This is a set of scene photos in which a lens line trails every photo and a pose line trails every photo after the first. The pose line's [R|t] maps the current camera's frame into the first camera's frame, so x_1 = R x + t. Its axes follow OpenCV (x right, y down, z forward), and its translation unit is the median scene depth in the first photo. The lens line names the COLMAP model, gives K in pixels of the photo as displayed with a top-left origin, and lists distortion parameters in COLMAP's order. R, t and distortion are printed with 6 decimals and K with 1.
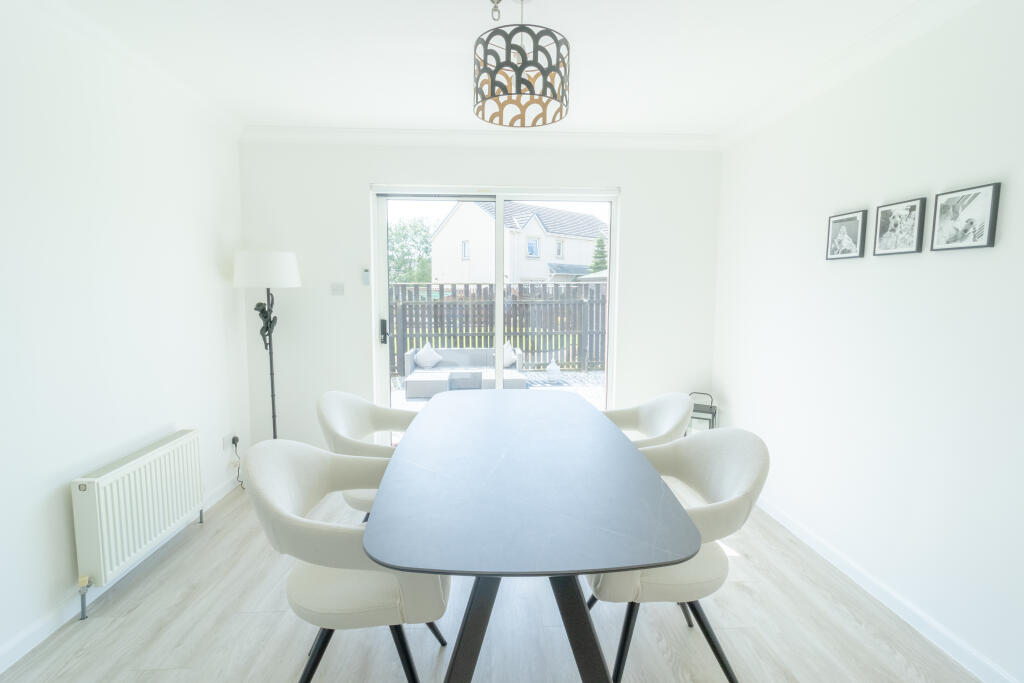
lens RADIAL K [[472.3, 0, 512.0], [0, 472.3, 334.8], [0, 0, 1]] dist [0.002194, 0.000070]
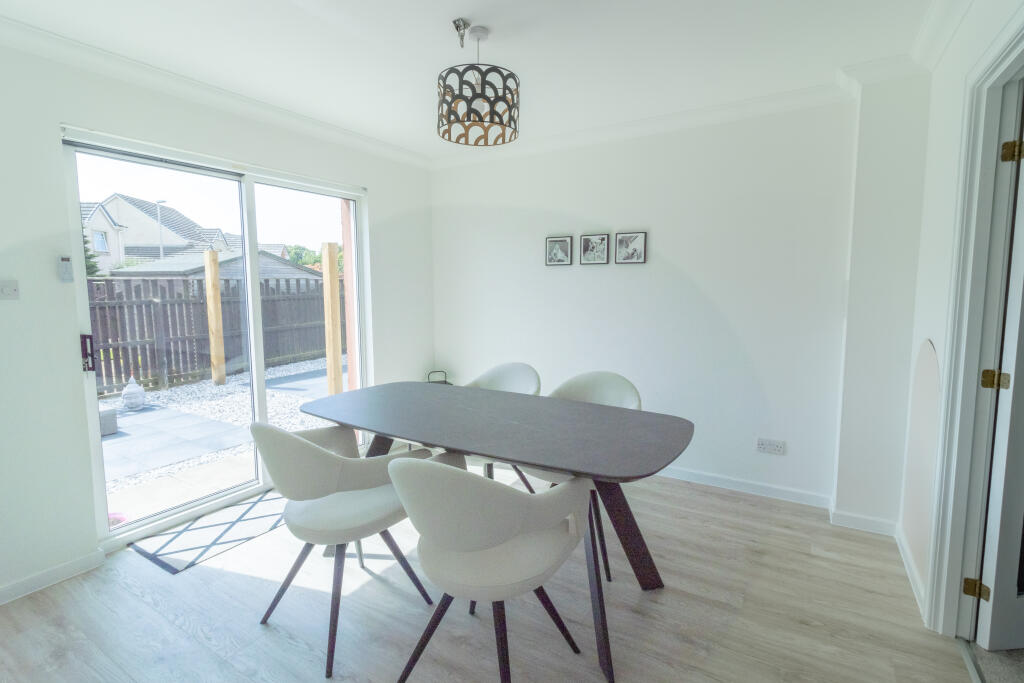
lens RADIAL K [[485.5, 0, 510.9], [0, 485.5, 337.3], [0, 0, 1]] dist [0.000465, -0.000259]
pose [[0.596246, -0.086016, 0.798180, -0.750767], [0.079513, 0.995682, 0.047903, -0.011613], [-0.798854, 0.034904, 0.600511, 0.165480]]
